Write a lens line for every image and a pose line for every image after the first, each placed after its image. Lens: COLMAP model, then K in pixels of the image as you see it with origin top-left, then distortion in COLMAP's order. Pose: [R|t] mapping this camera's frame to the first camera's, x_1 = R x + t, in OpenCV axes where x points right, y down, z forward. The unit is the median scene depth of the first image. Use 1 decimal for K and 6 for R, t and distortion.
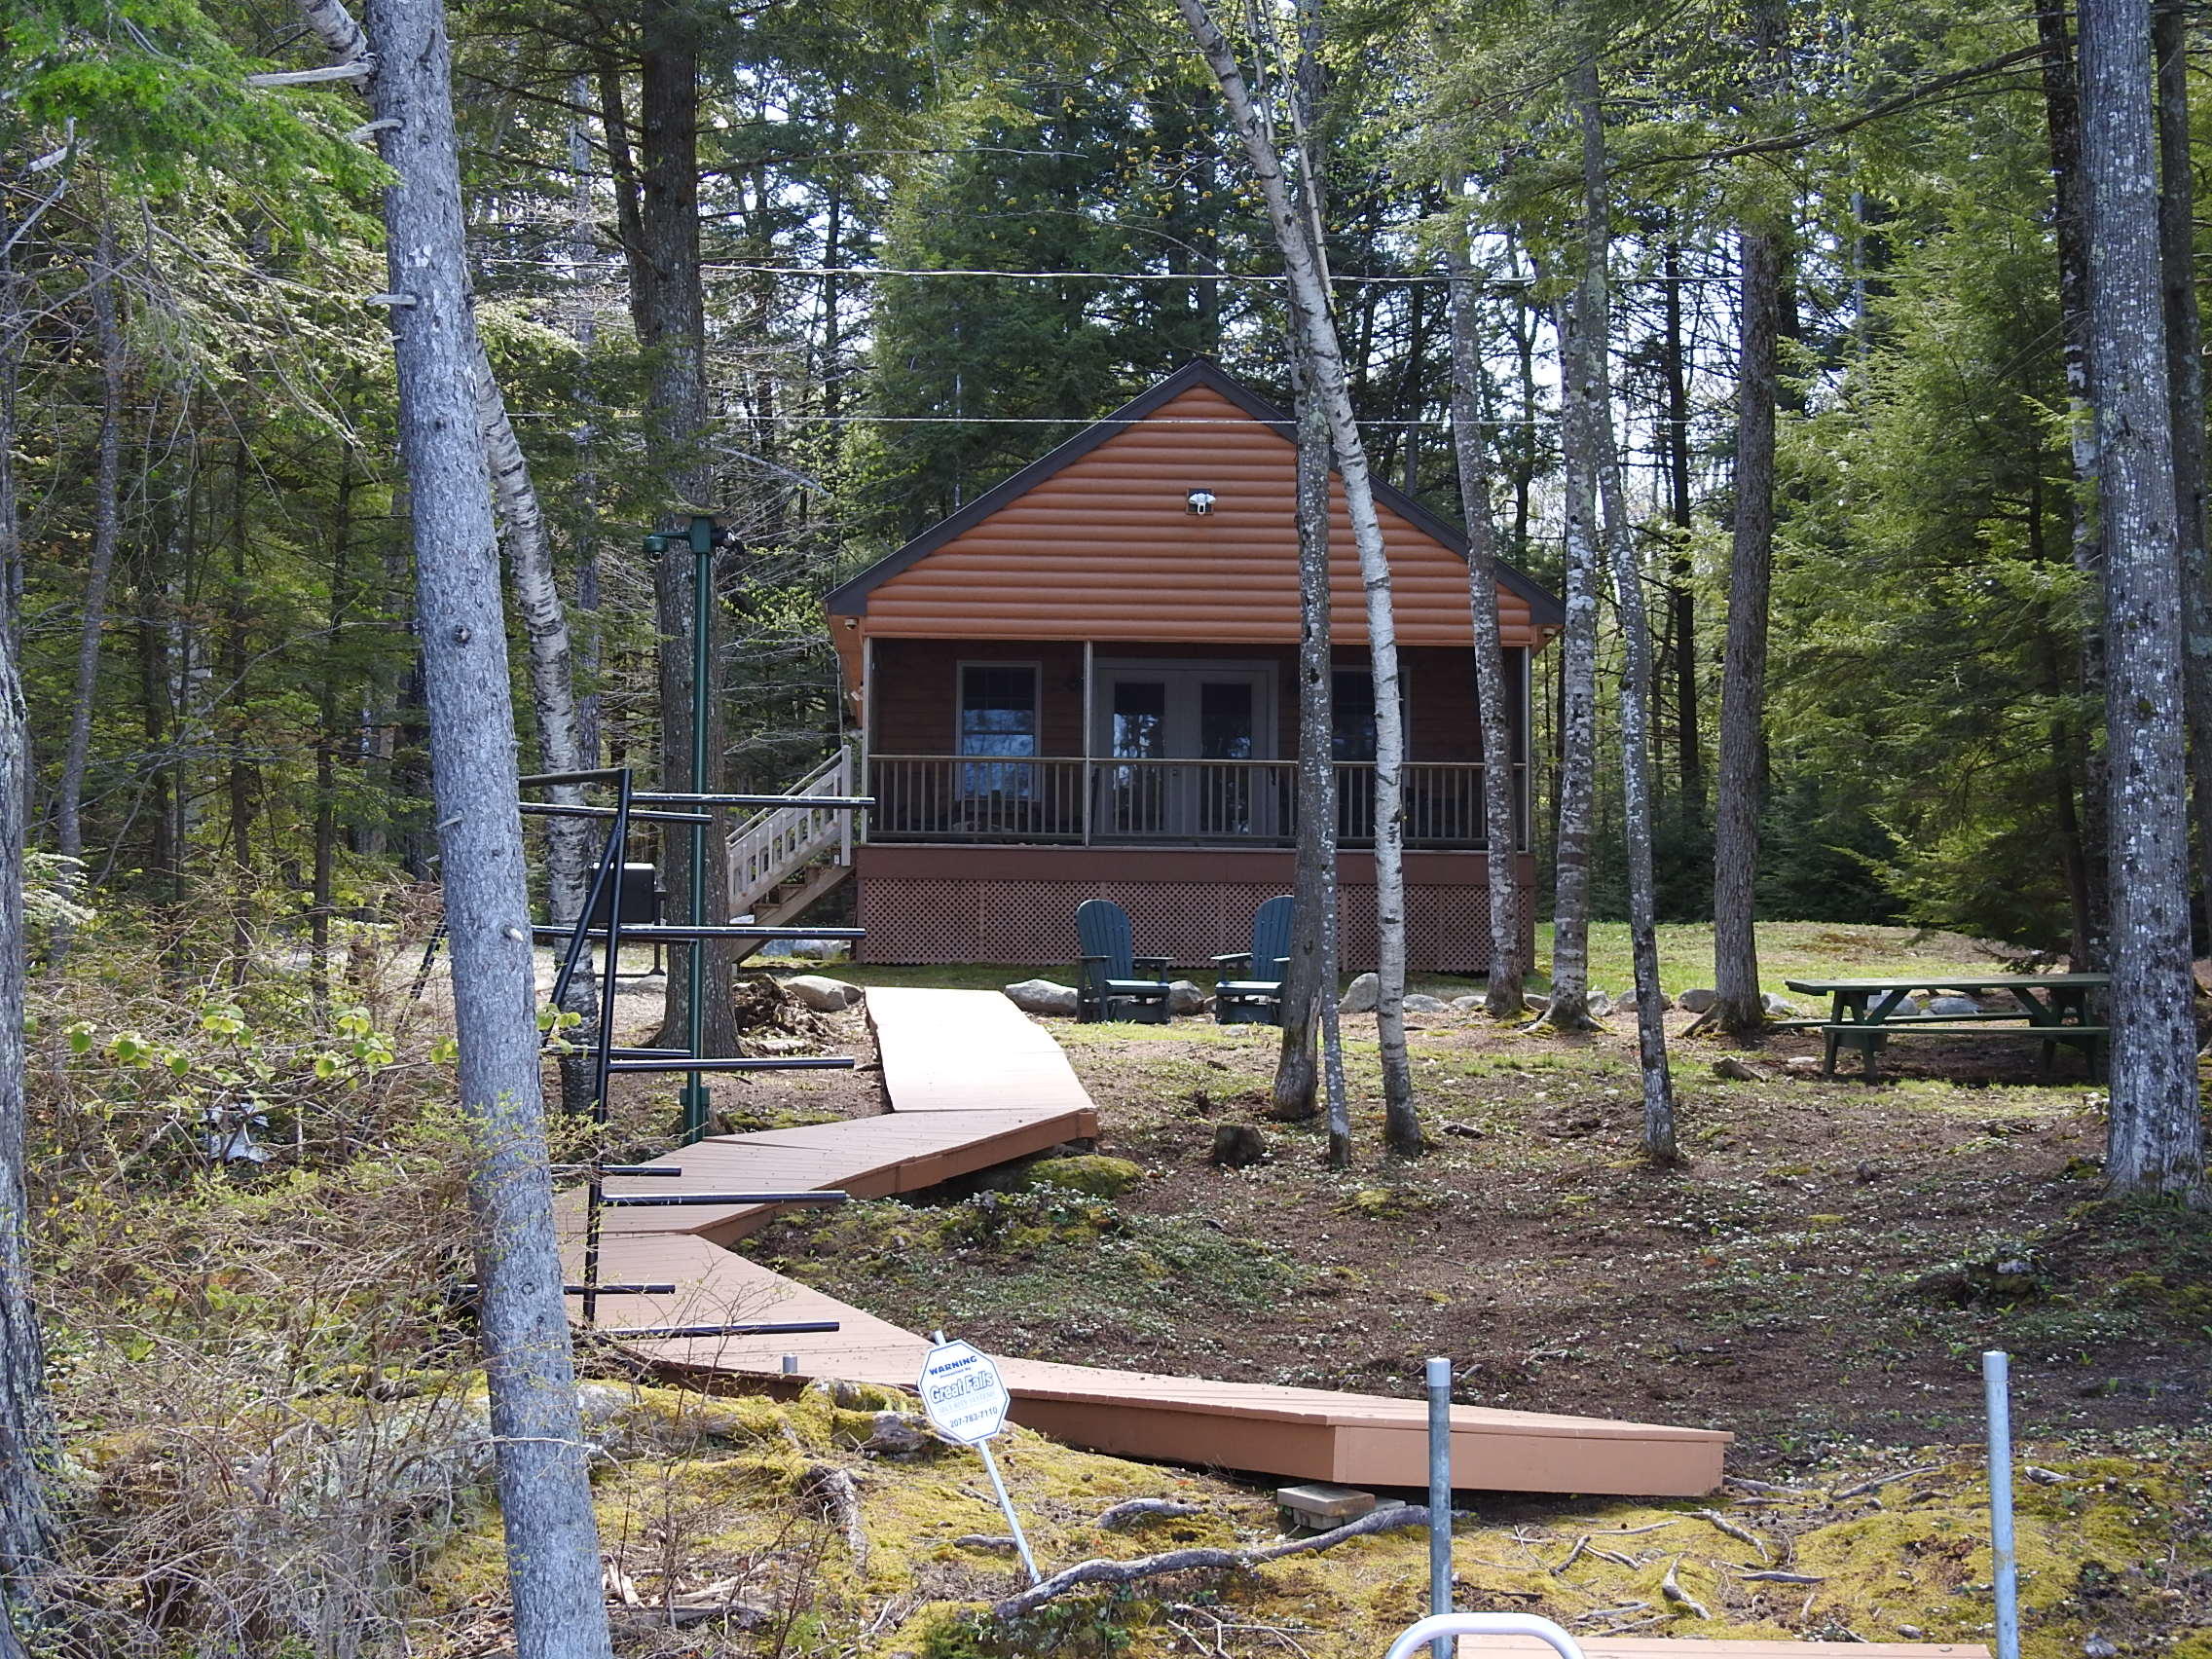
lens RADIAL K [[4513.1, 0, 1106.0], [0, 4513.1, 832.0], [0, 0, 1]] dist [-0.023274, 0.000000]
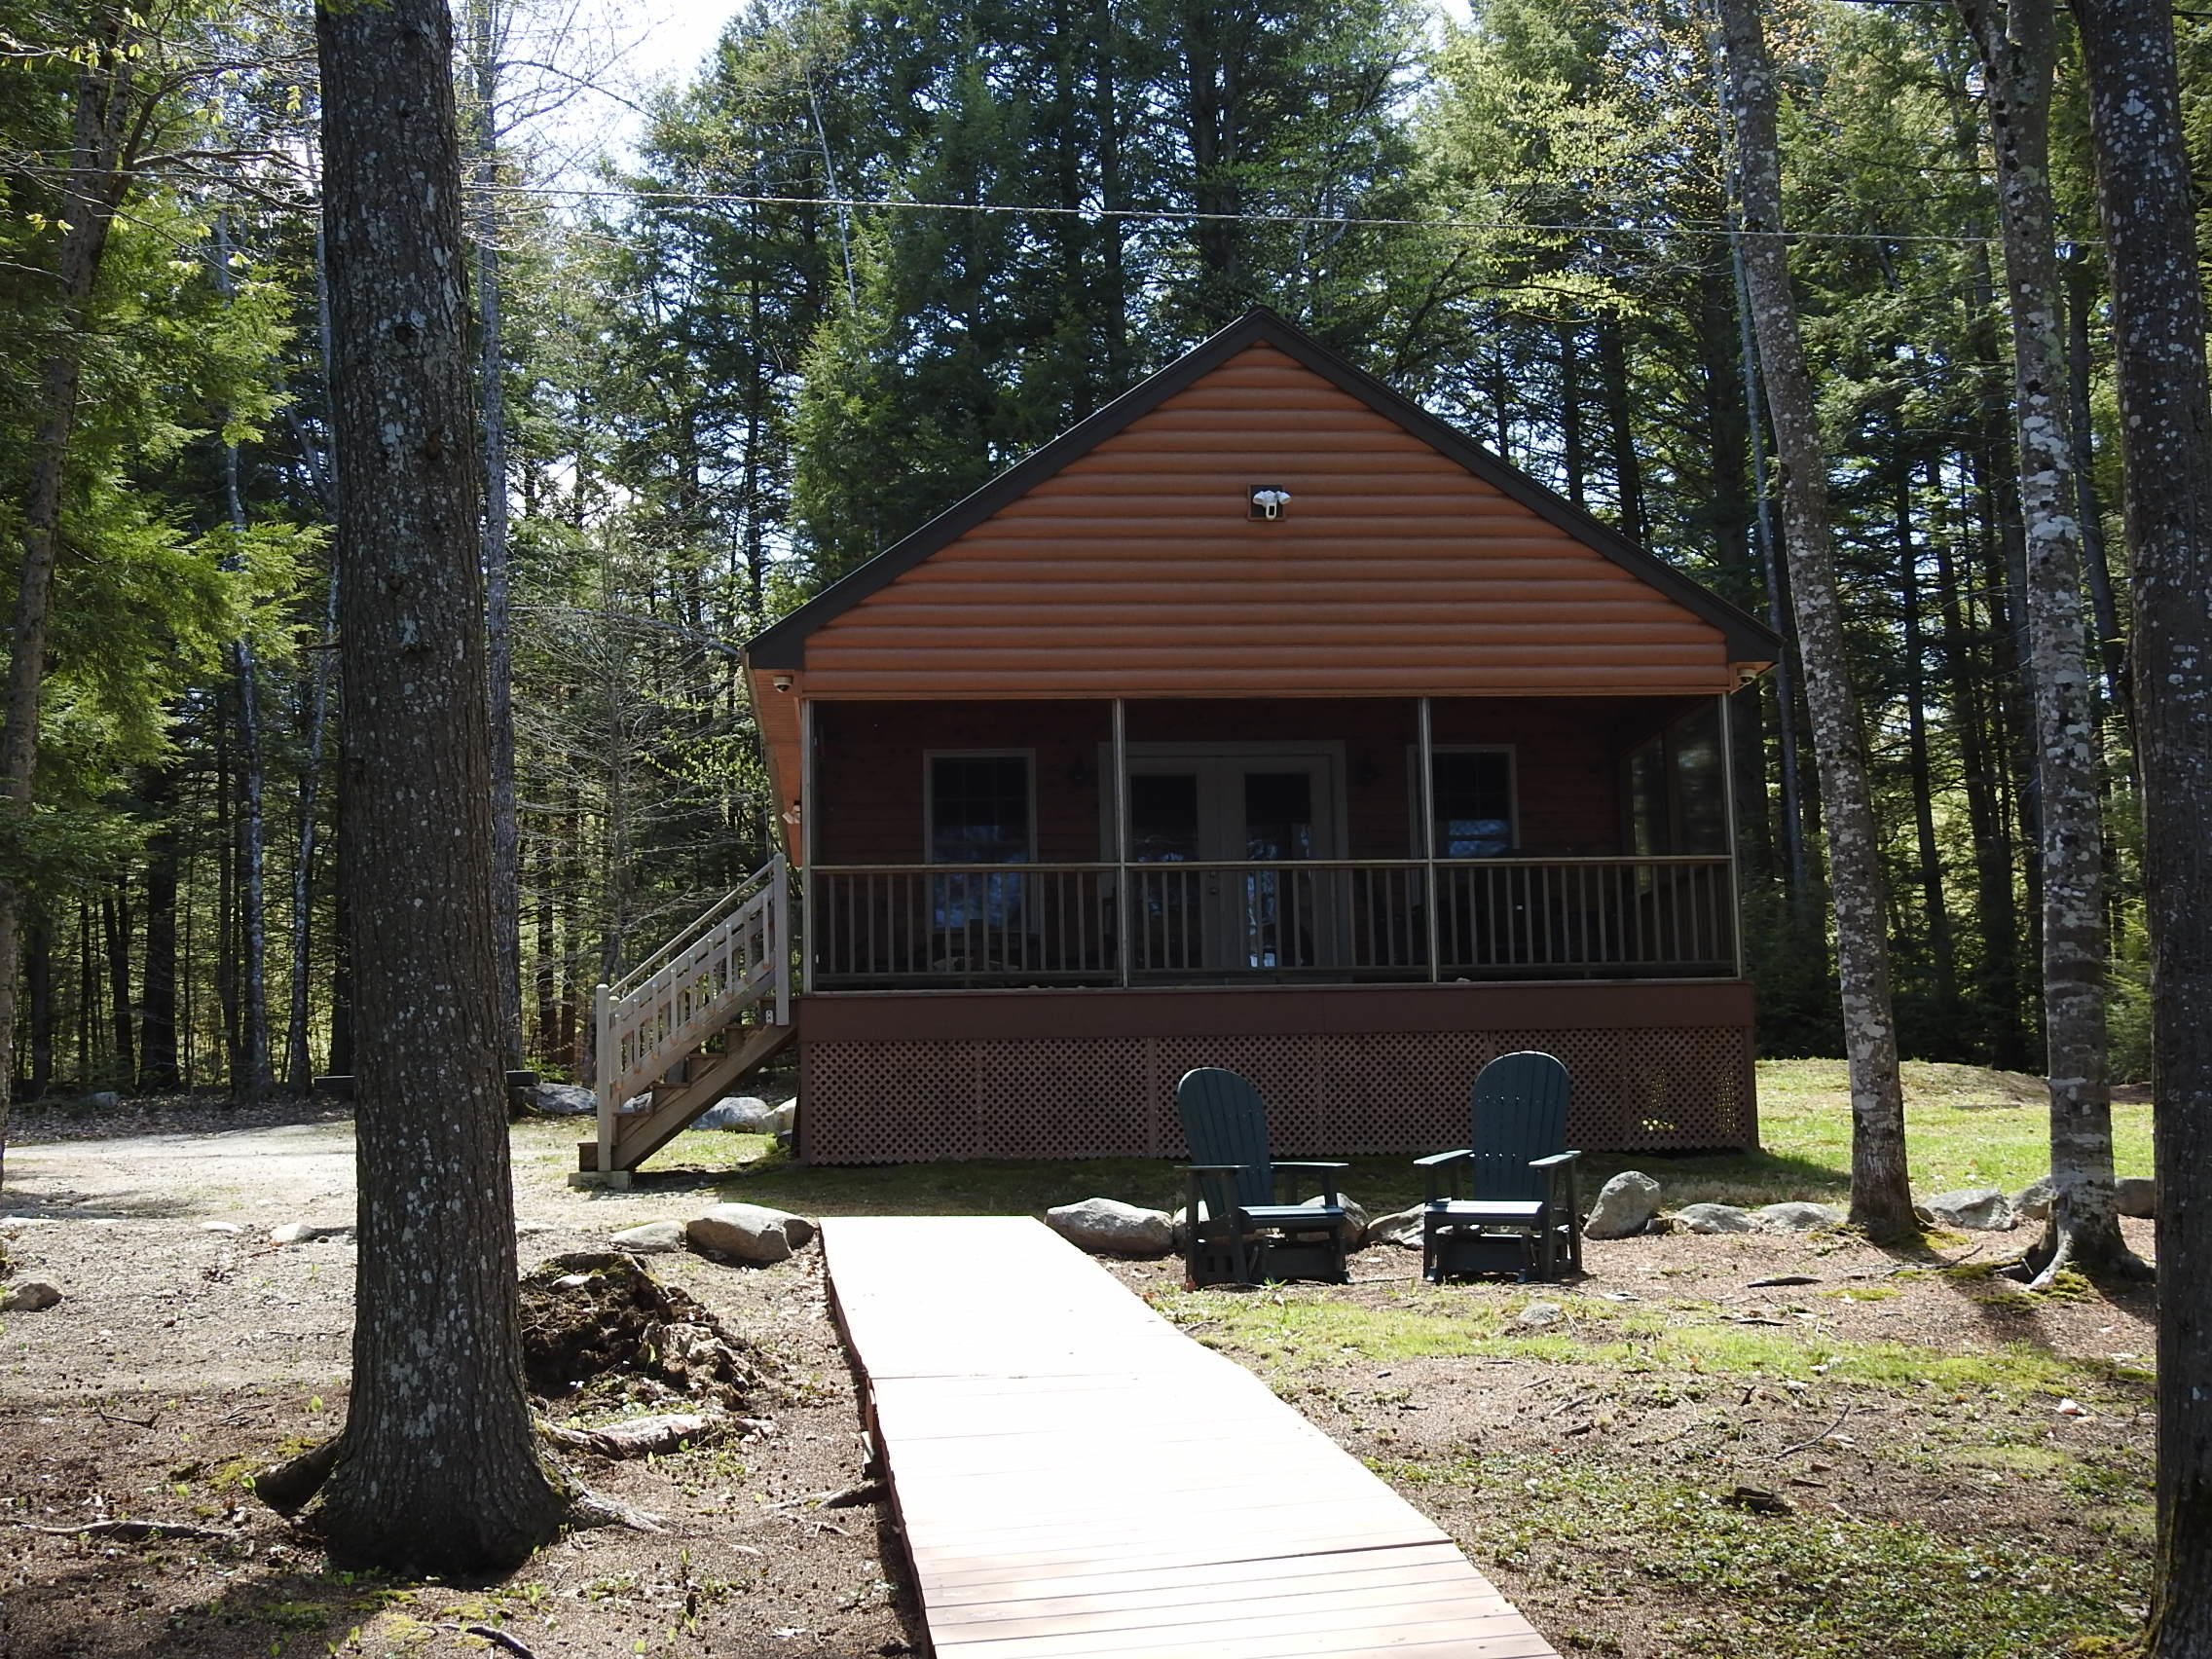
lens RADIAL K [[3010.2, 0, 1107.5], [0, 3010.2, 823.7], [0, 0, 1]] dist [0.002024, 0.000000]
pose [[0.998245, -0.024979, 0.053689, -0.035563], [0.028114, 0.997894, -0.058458, 0.005669], [-0.052116, 0.059865, 0.996845, 0.595079]]
